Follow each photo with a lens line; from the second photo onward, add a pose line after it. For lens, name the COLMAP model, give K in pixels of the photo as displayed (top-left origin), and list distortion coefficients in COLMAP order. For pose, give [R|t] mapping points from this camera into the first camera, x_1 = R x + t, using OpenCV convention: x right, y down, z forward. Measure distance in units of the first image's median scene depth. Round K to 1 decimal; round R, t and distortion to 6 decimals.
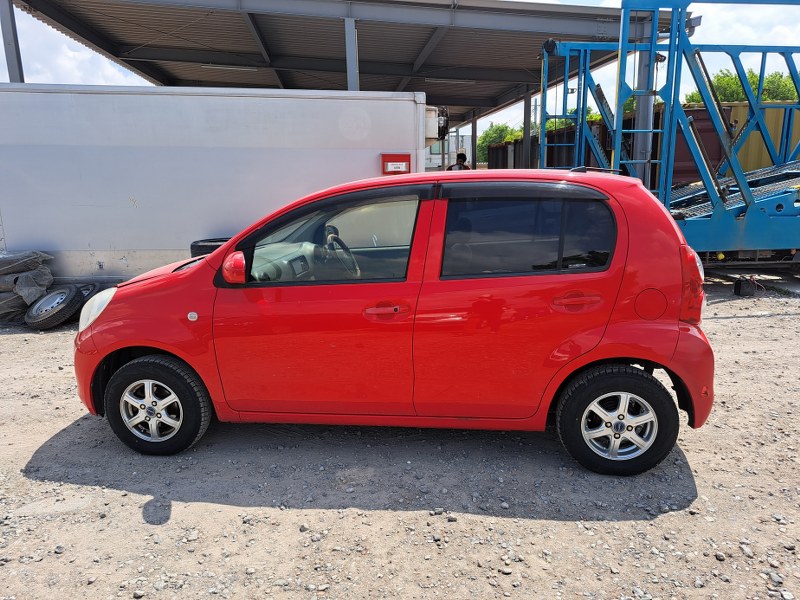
lens RADIAL K [[583.1, 0, 400.5], [0, 583.1, 298.1], [0, 0, 1]] dist [0.035287, -0.022786]
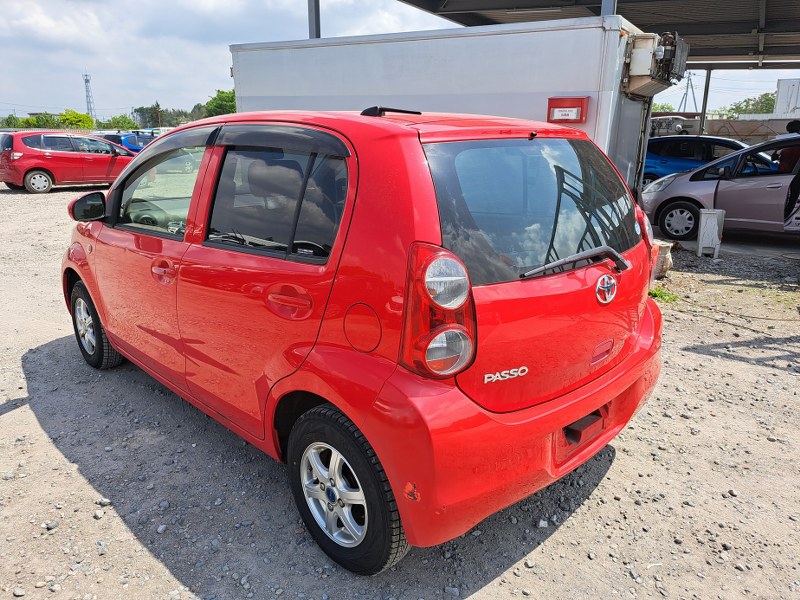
lens RADIAL K [[583.1, 0, 398.3], [0, 583.1, 298.0], [0, 0, 1]] dist [0.035287, -0.022786]
pose [[0.795108, 0.191848, -0.575323, 0.734099], [-0.147088, 0.981326, 0.123956, -0.094648], [0.588360, -0.013936, 0.808479, 0.467115]]
